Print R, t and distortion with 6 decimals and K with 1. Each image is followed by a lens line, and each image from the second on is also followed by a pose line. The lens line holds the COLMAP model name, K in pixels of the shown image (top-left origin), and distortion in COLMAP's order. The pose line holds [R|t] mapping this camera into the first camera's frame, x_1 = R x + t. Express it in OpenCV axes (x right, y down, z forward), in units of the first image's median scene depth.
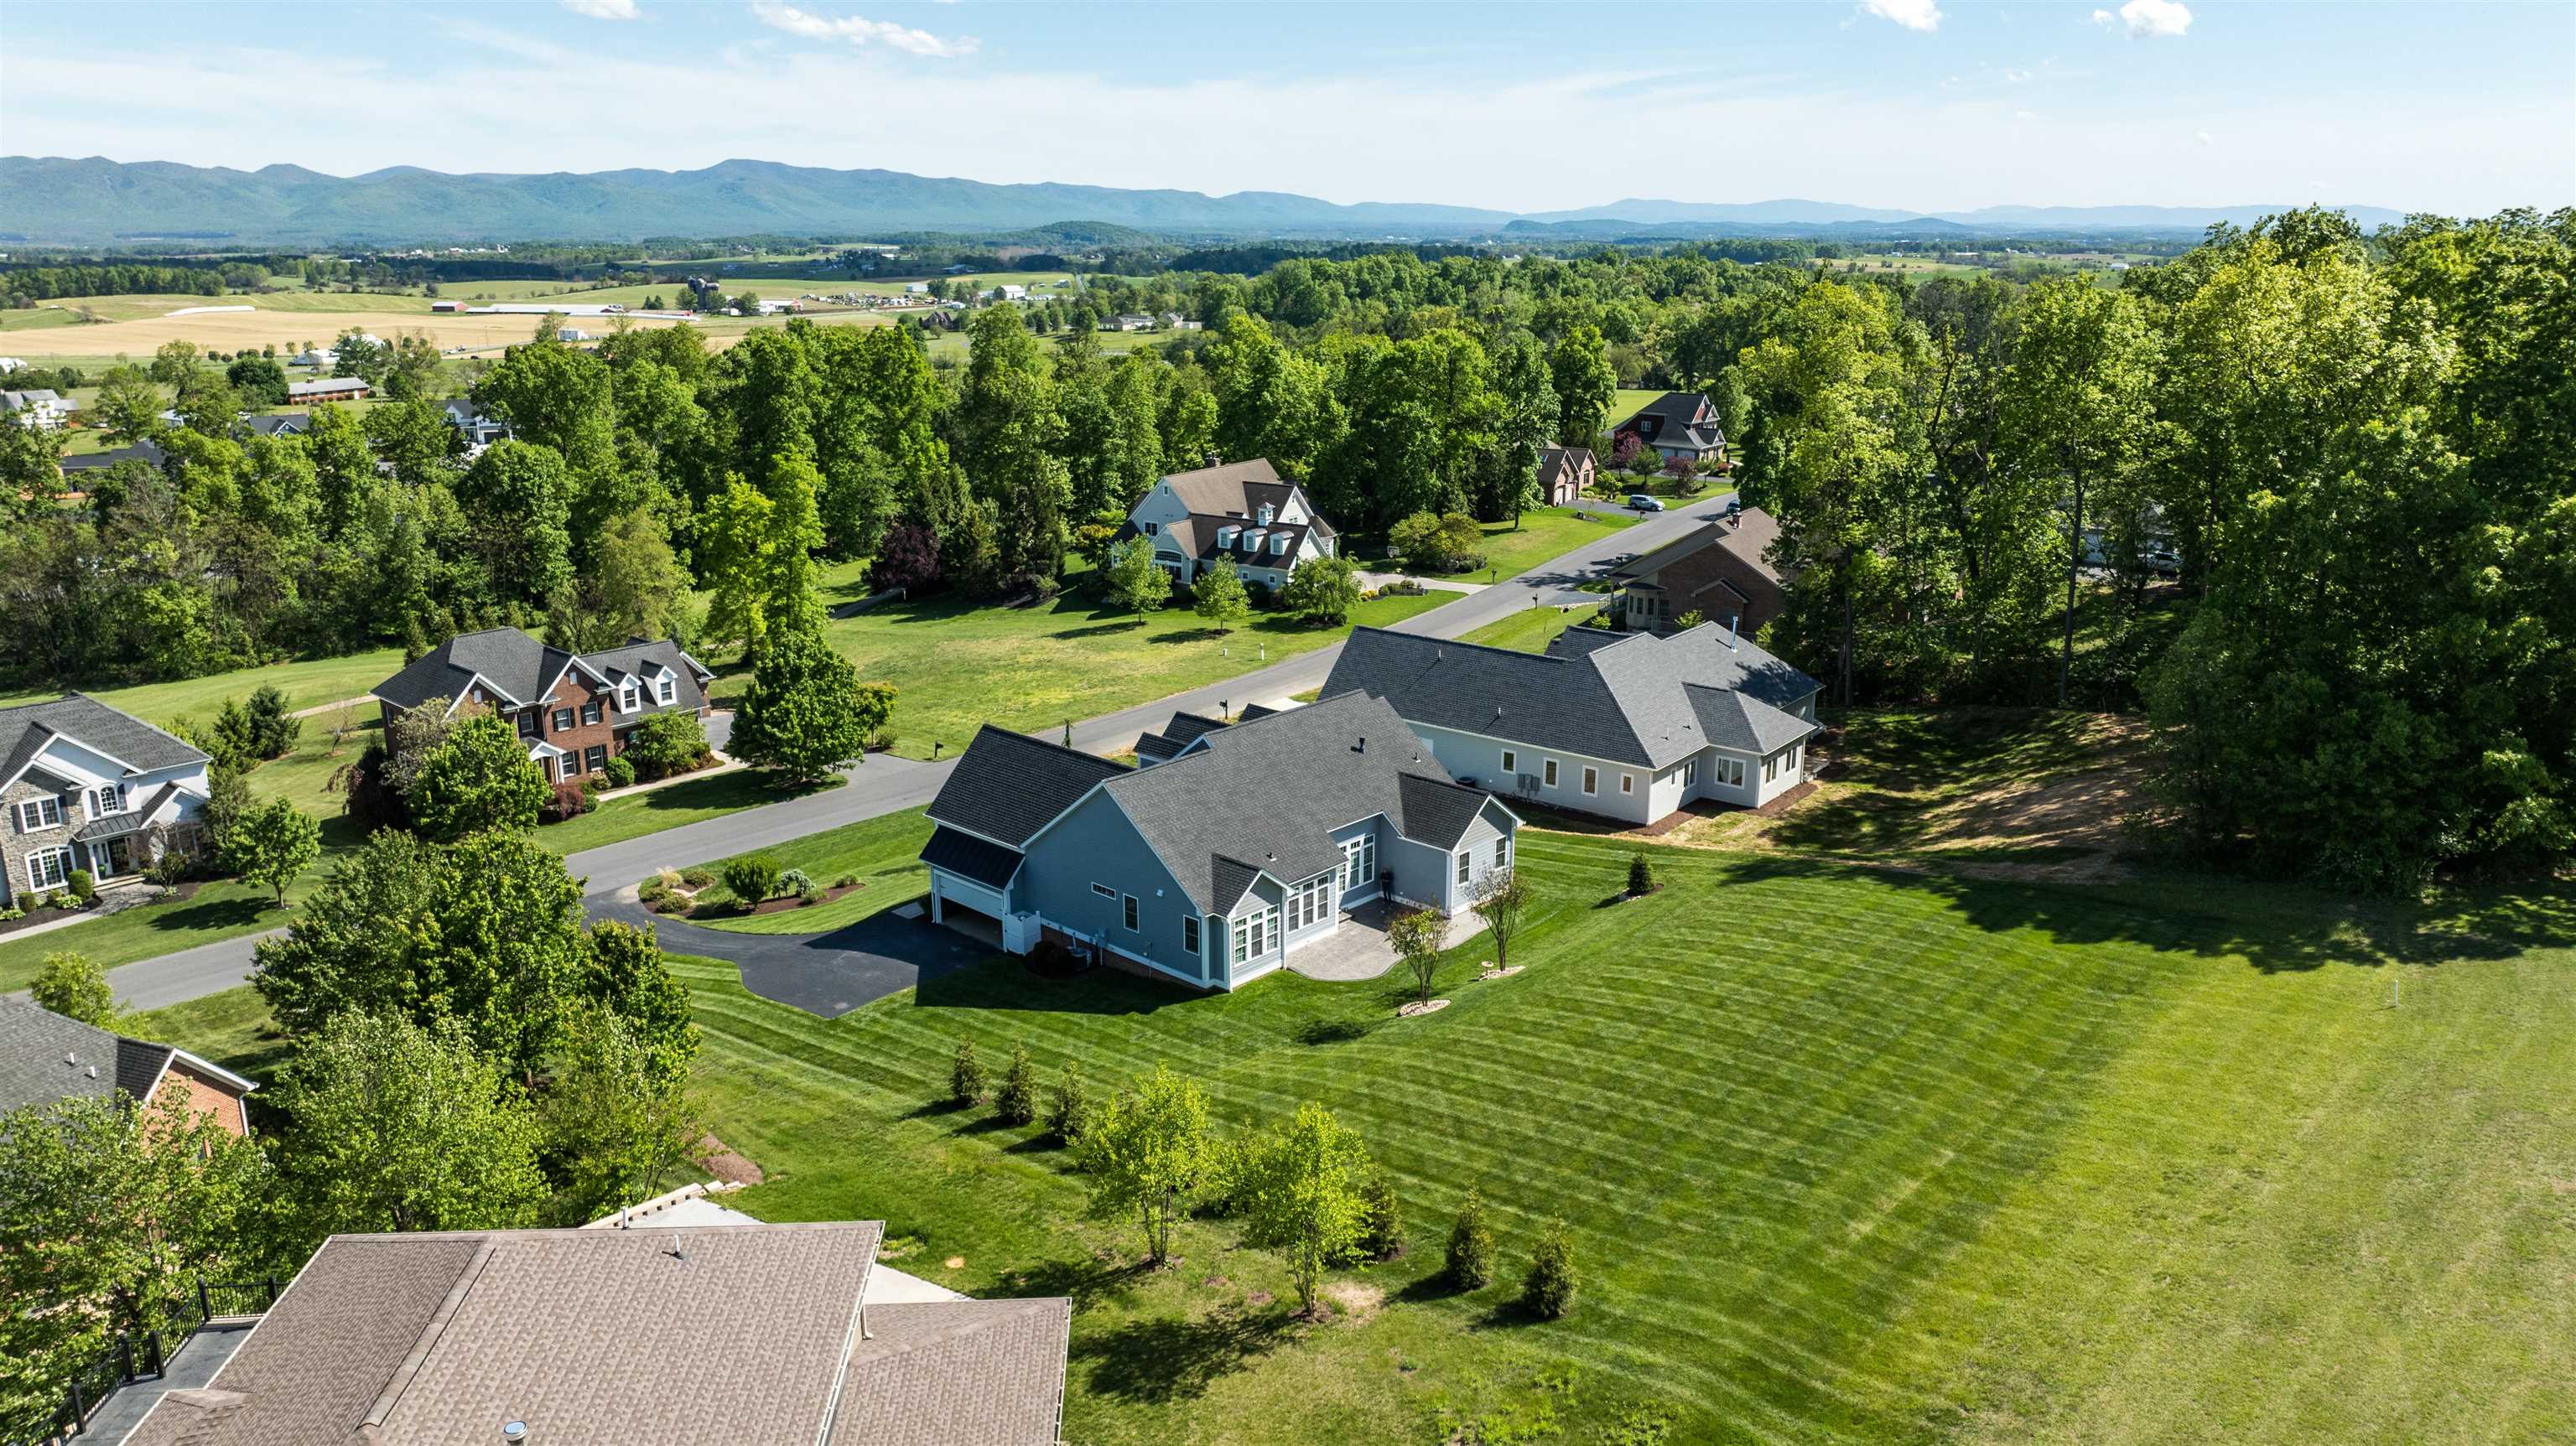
lens RADIAL K [[1813.0, 0, 1289.9], [0, 1813.0, 742.3], [0, 0, 1]] dist [-0.046601, 0.052481]
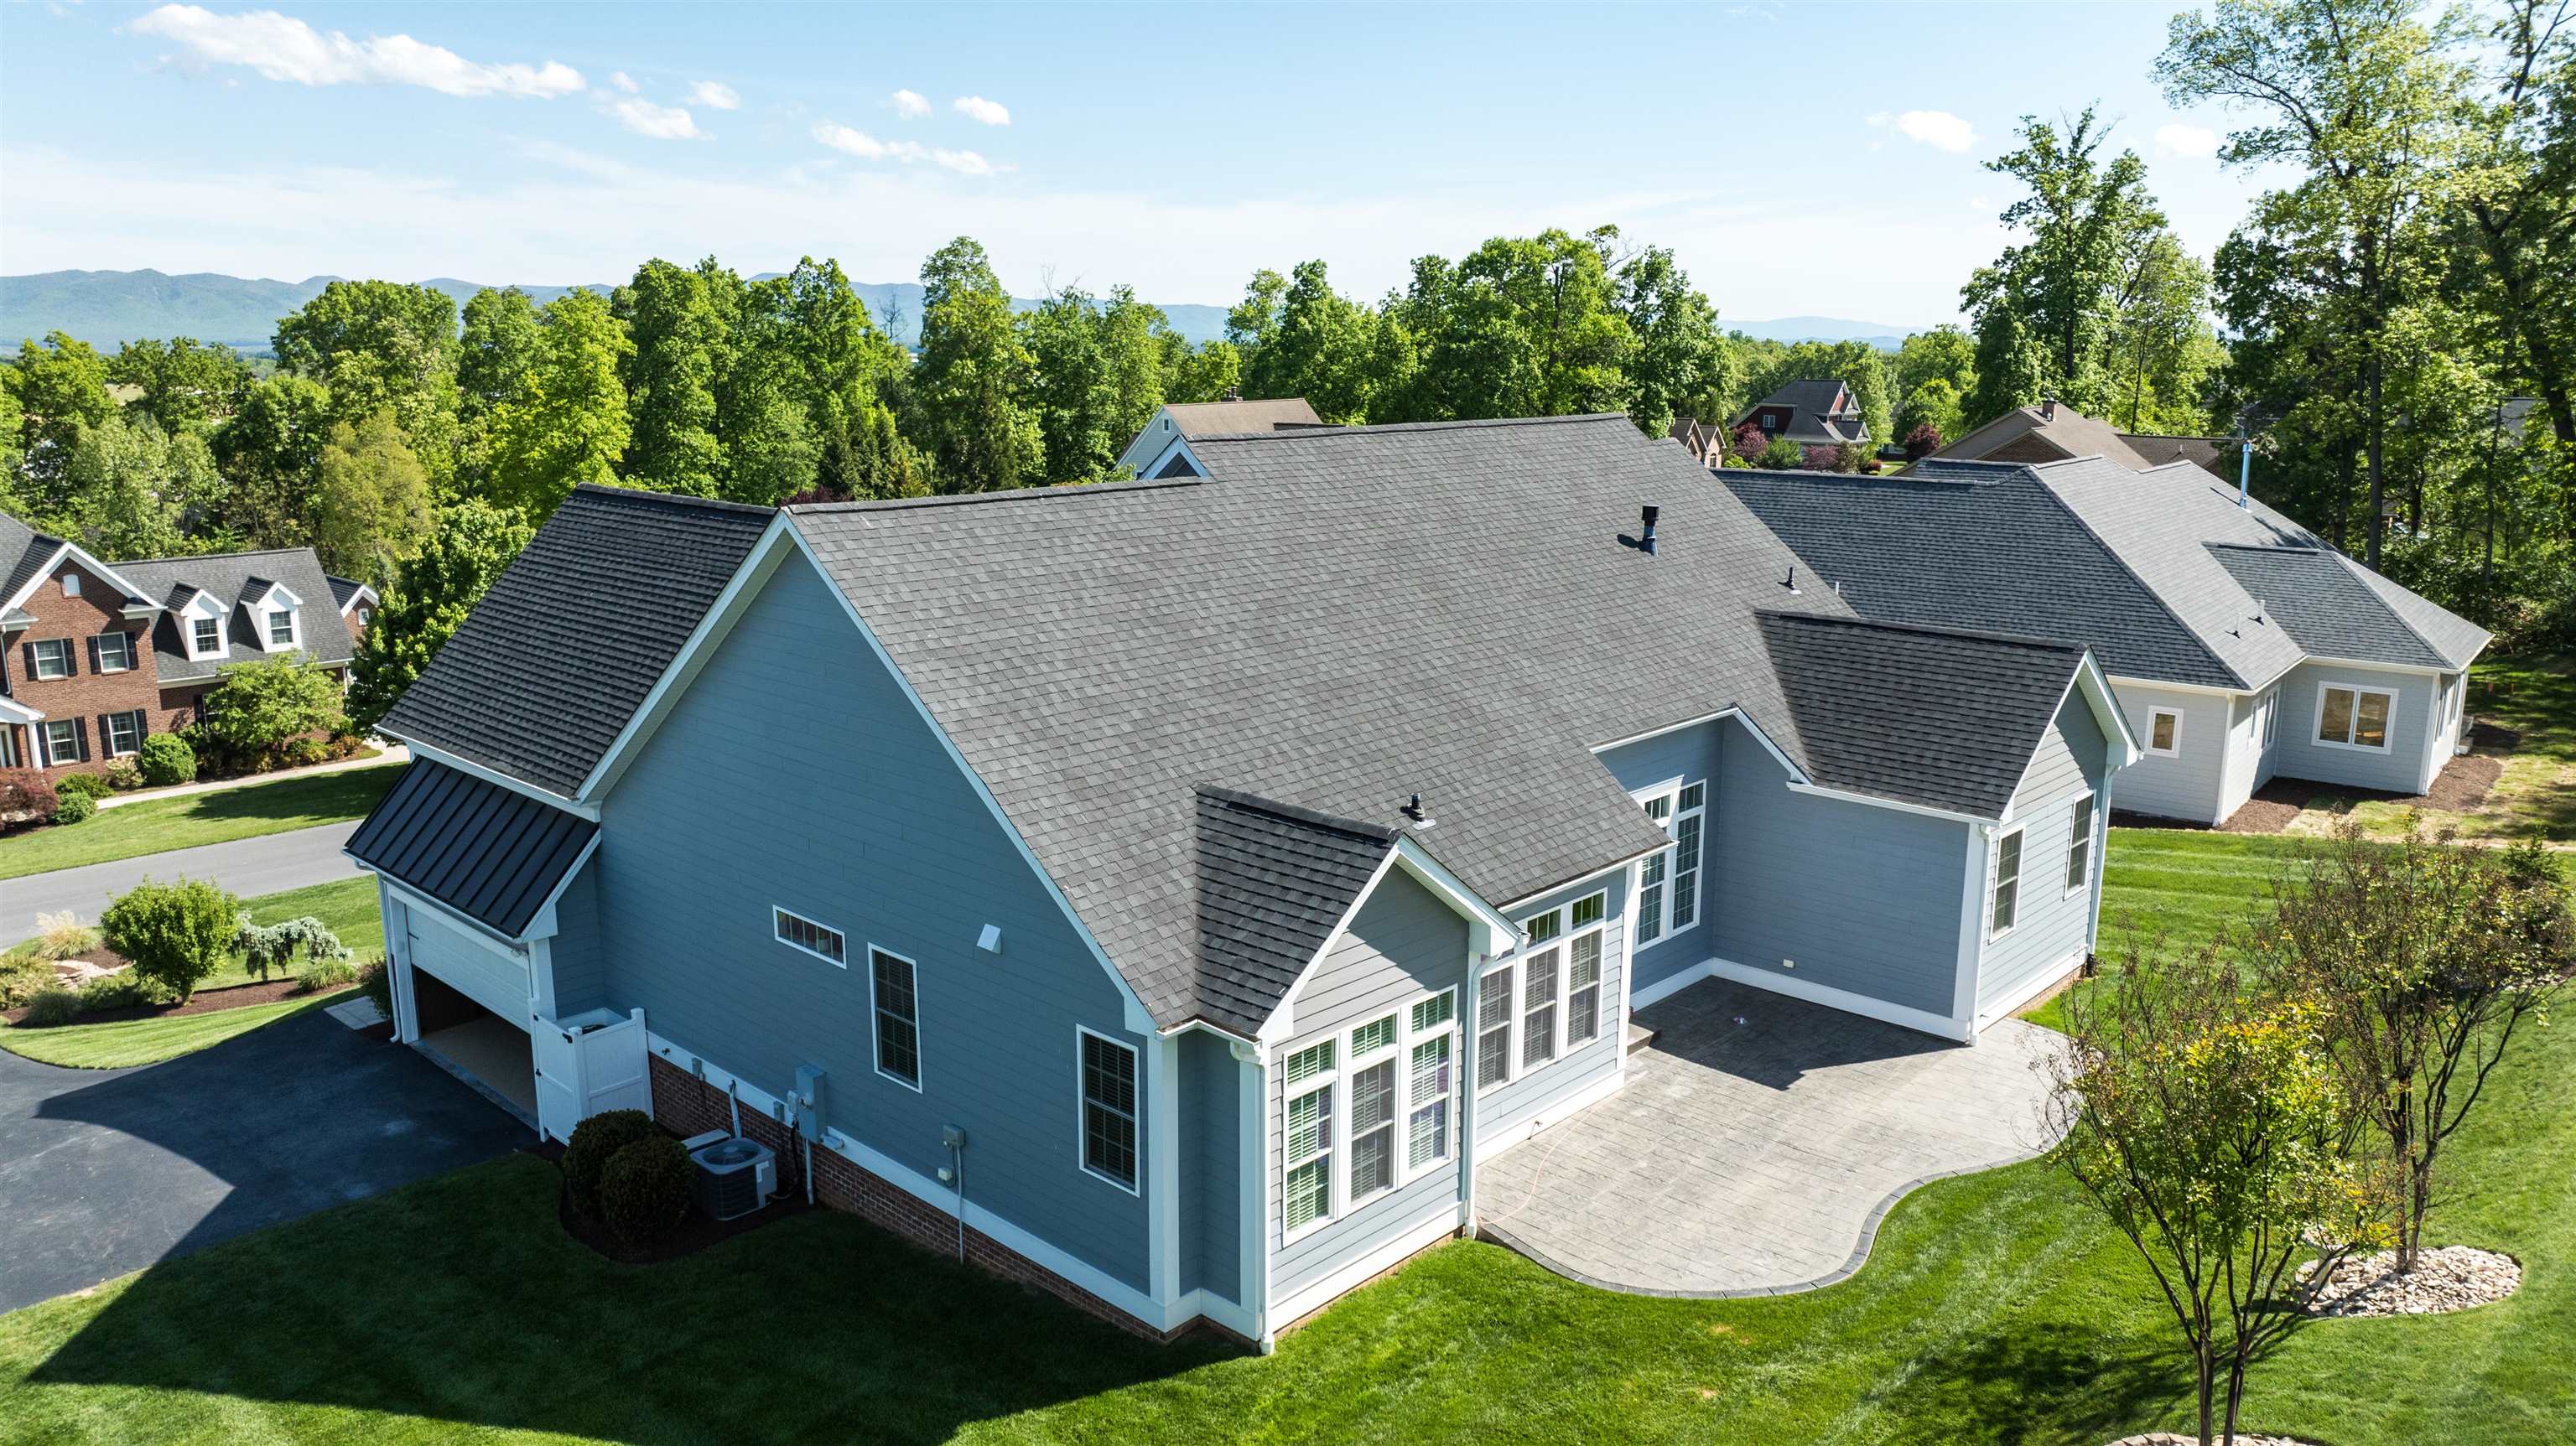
lens RADIAL K [[1813.0, 0, 1289.9], [0, 1813.0, 742.3], [0, 0, 1]] dist [-0.046601, 0.052481]
pose [[0.999917, 0.005893, -0.011493, -0.019980], [-0.006577, 0.998152, -0.060414, 0.052260], [0.011116, 0.060485, 0.998107, 0.550073]]
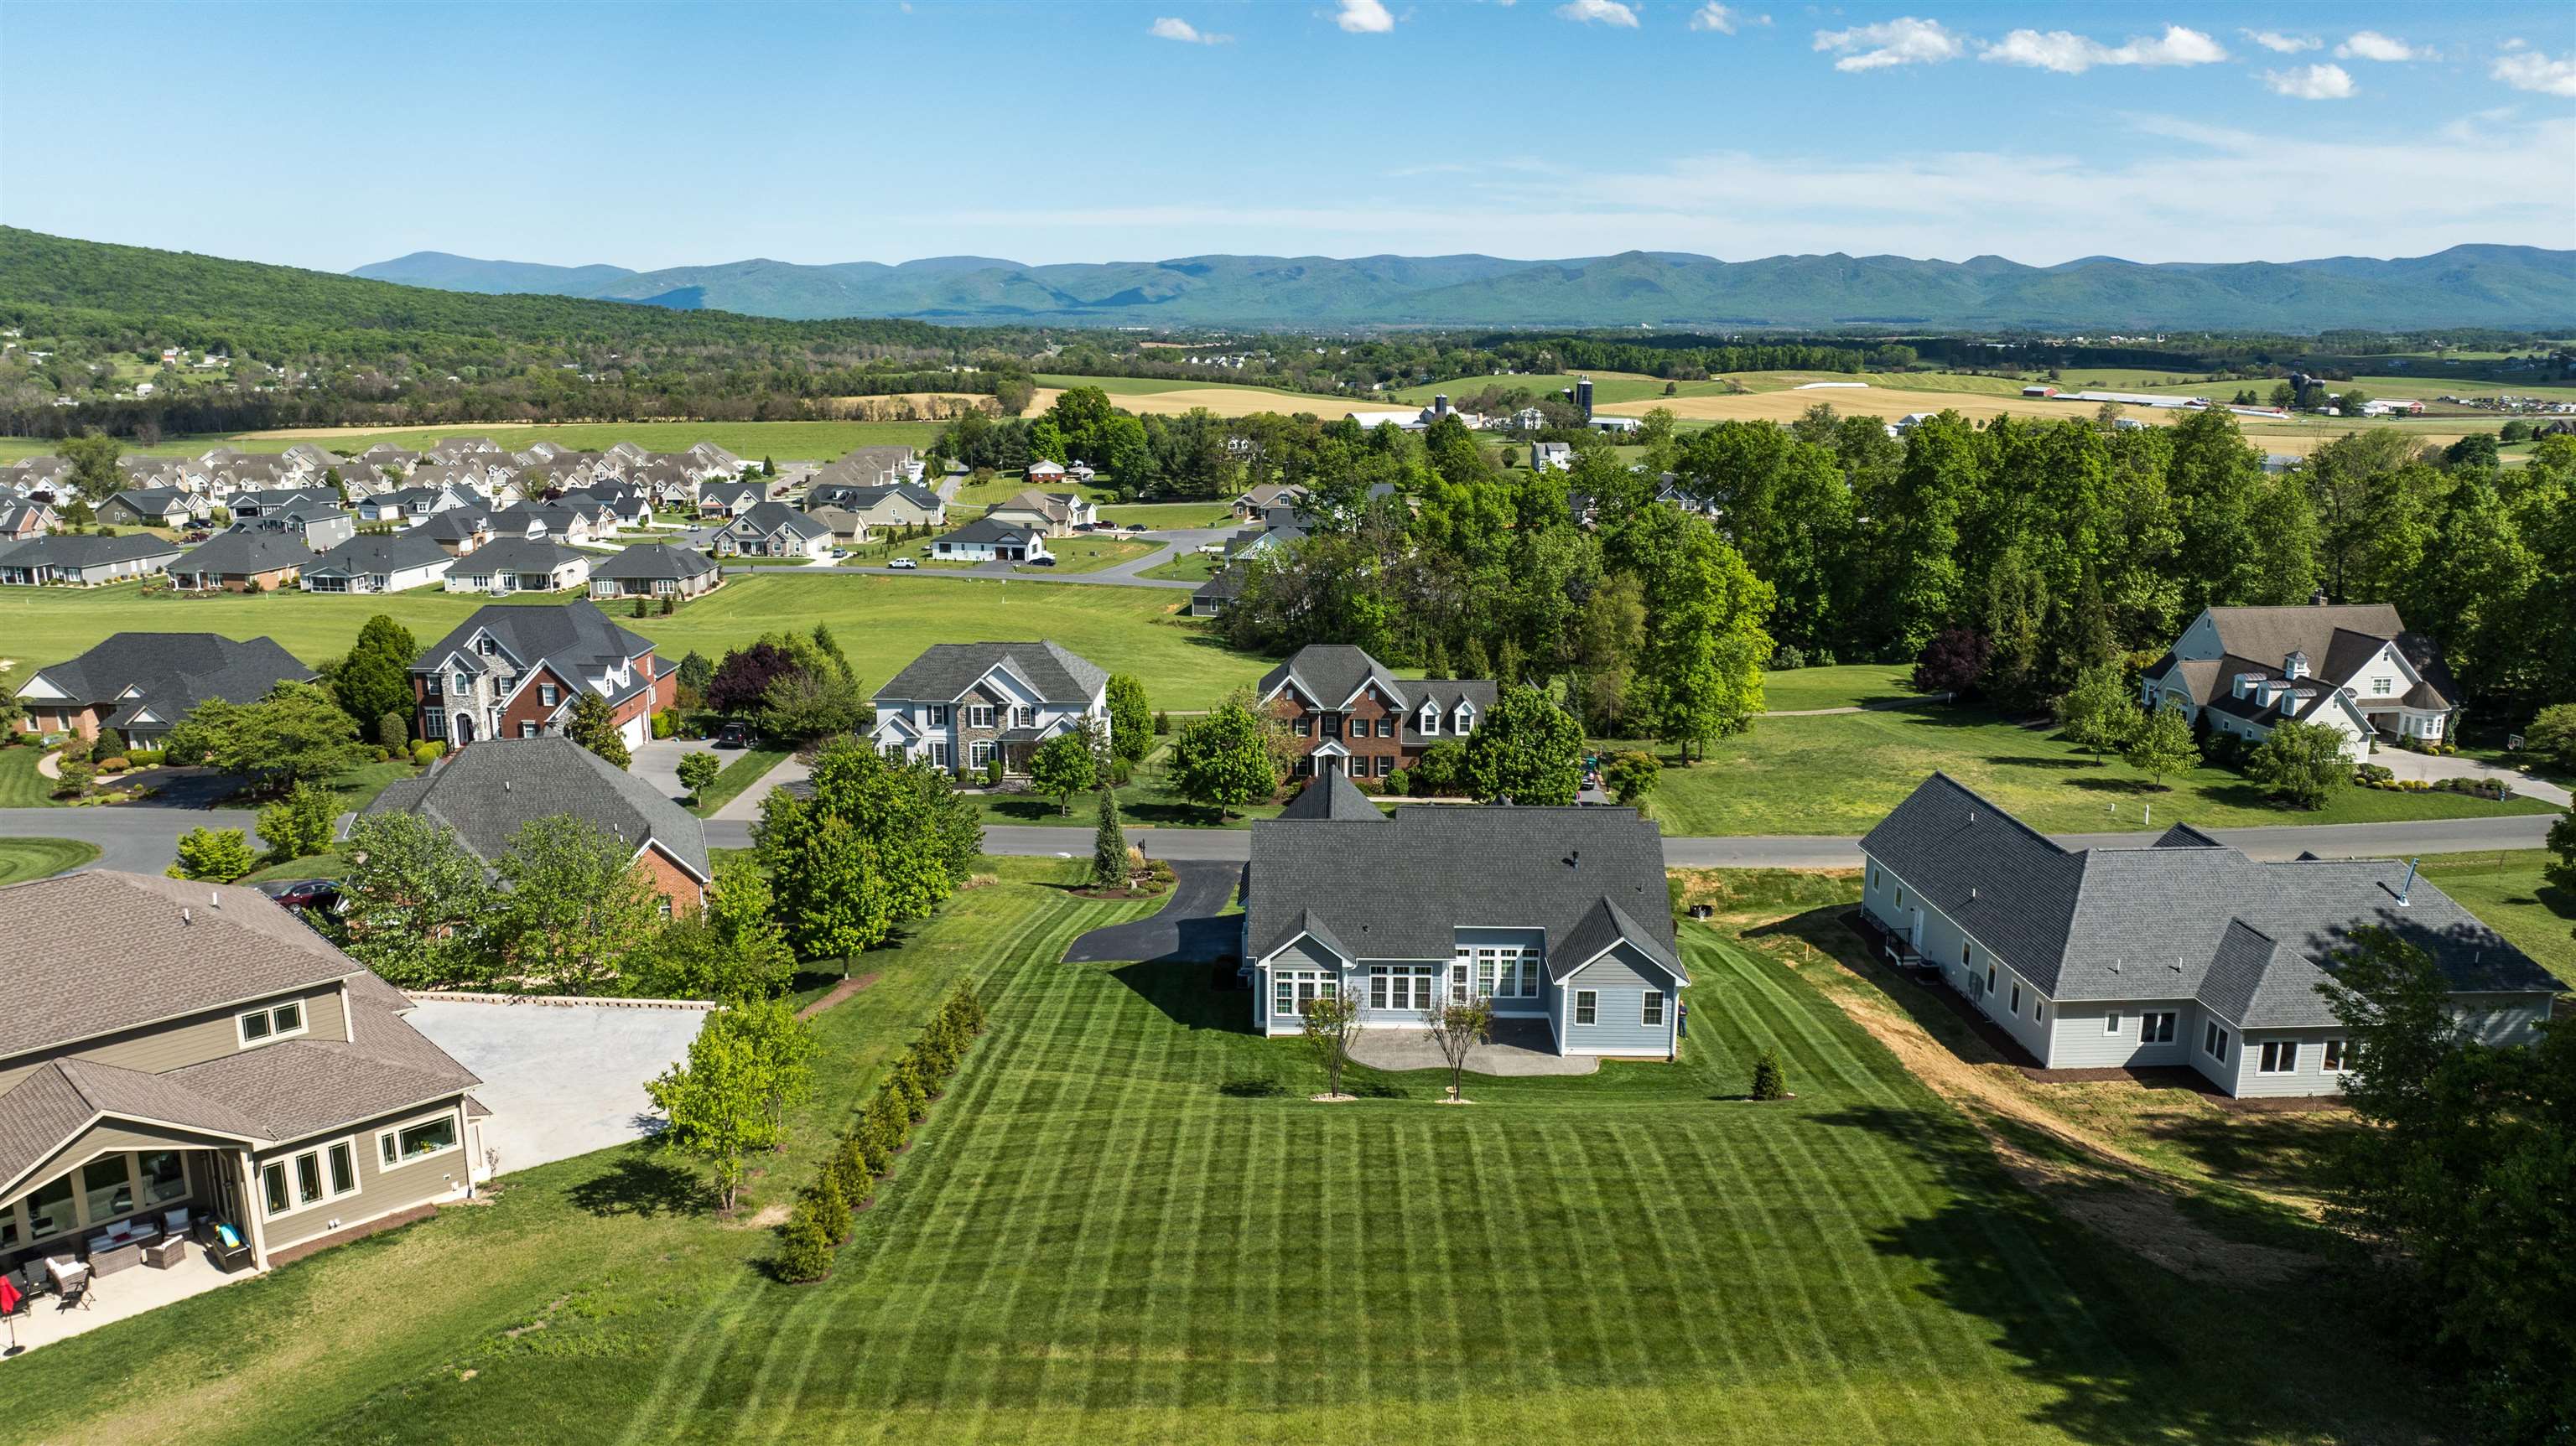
lens RADIAL K [[1813.0, 0, 1289.9], [0, 1813.0, 742.3], [0, 0, 1]] dist [-0.046601, 0.052481]
pose [[0.658521, 0.178341, -0.731125, 0.521347], [-0.212053, 0.976122, 0.047106, -0.059679], [0.722069, 0.124017, 0.680615, 0.198270]]
